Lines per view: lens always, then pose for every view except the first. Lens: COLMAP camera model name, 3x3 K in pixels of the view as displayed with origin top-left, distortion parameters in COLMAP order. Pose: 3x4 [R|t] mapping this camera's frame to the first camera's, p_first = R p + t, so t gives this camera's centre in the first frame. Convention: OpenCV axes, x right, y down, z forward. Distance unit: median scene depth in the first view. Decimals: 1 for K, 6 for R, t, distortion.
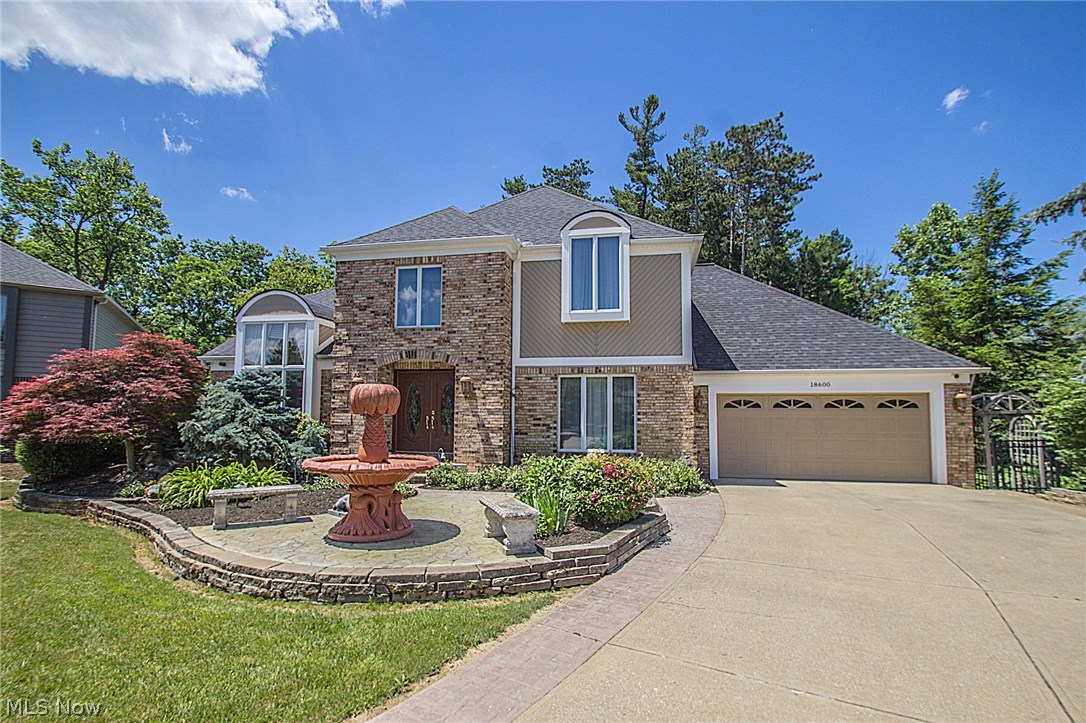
lens RADIAL K [[515.2, 0, 553.8], [0, 515.2, 385.7], [0, 0, 1]] dist [0.014427, -0.019494]
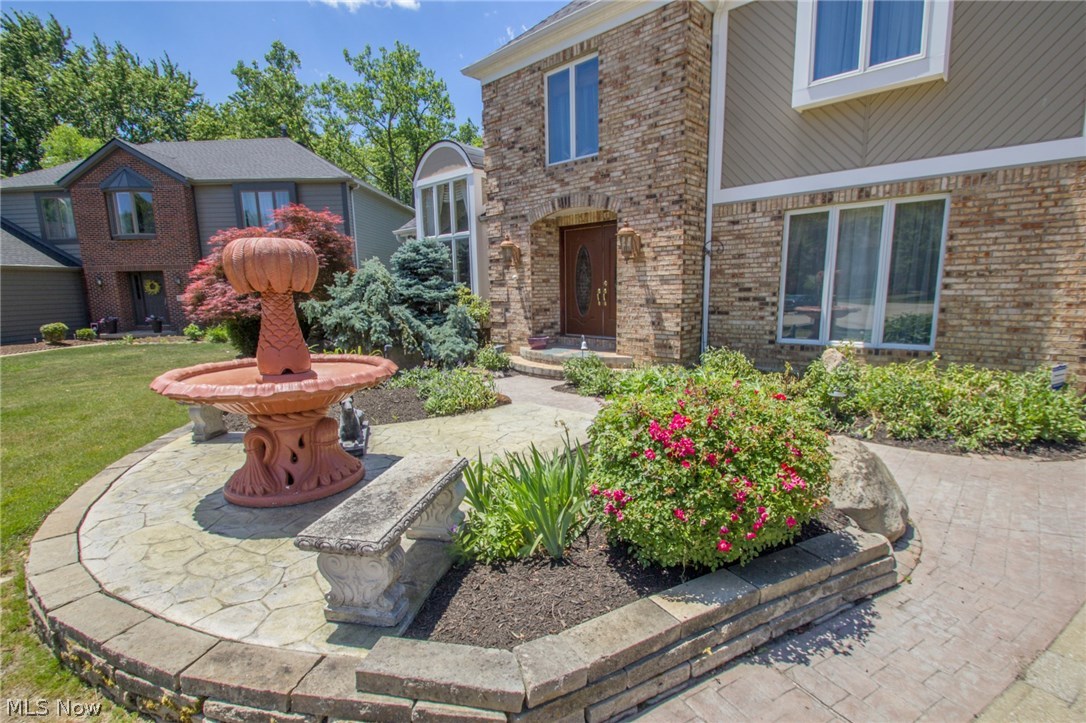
lens RADIAL K [[515.2, 0, 553.8], [0, 515.2, 385.7], [0, 0, 1]] dist [0.014427, -0.019494]
pose [[0.833456, 0.080854, -0.546639, 0.127662], [0.056632, 0.971530, 0.230047, 0.021739], [0.549677, -0.222691, 0.805149, 0.355216]]
